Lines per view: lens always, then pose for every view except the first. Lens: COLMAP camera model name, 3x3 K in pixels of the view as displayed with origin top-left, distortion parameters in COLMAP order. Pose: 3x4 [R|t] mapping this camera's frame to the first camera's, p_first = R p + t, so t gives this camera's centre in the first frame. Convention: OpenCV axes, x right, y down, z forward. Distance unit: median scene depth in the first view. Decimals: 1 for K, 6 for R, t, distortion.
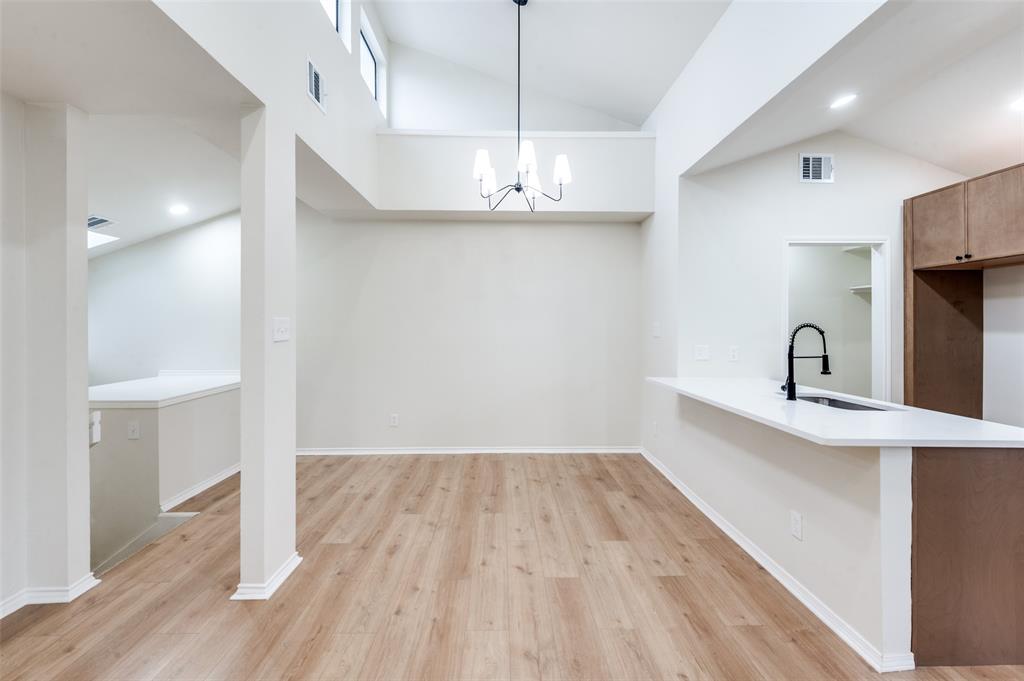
lens RADIAL K [[464.9, 0, 512.9], [0, 464.9, 326.5], [0, 0, 1]] dist [0.000043, -0.001727]
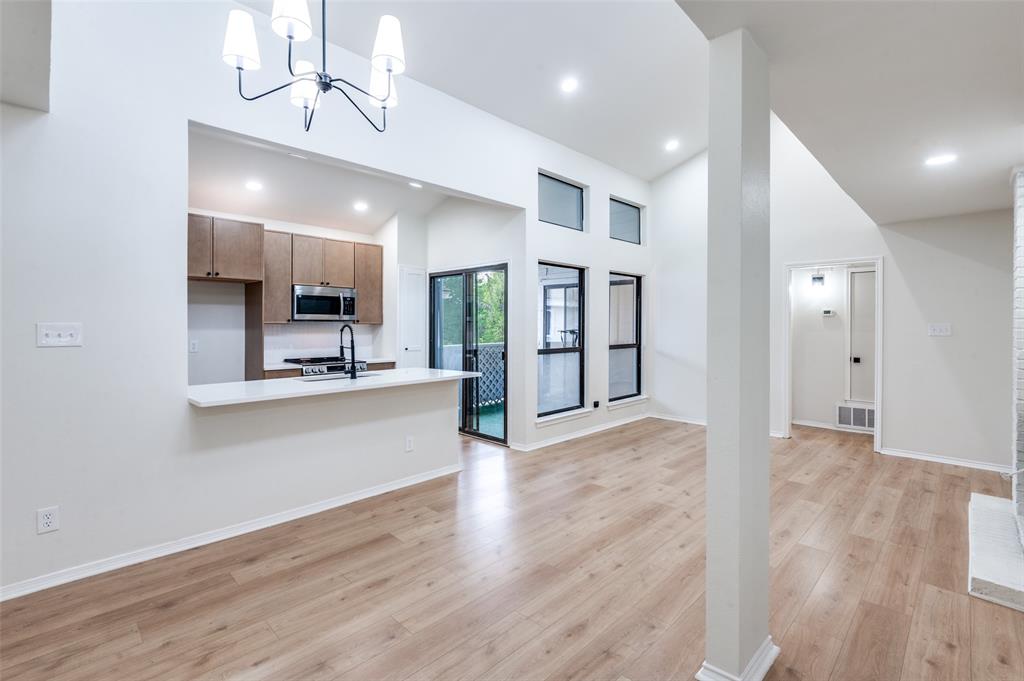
lens RADIAL K [[461.8, 0, 513.4], [0, 461.8, 330.8], [0, 0, 1]] dist [0.002032, -0.003088]
pose [[-0.692414, -0.011753, 0.721404, -0.600121], [-0.000859, 0.999880, 0.015465, -0.006645], [-0.721499, 0.010089, -0.692342, 1.326856]]
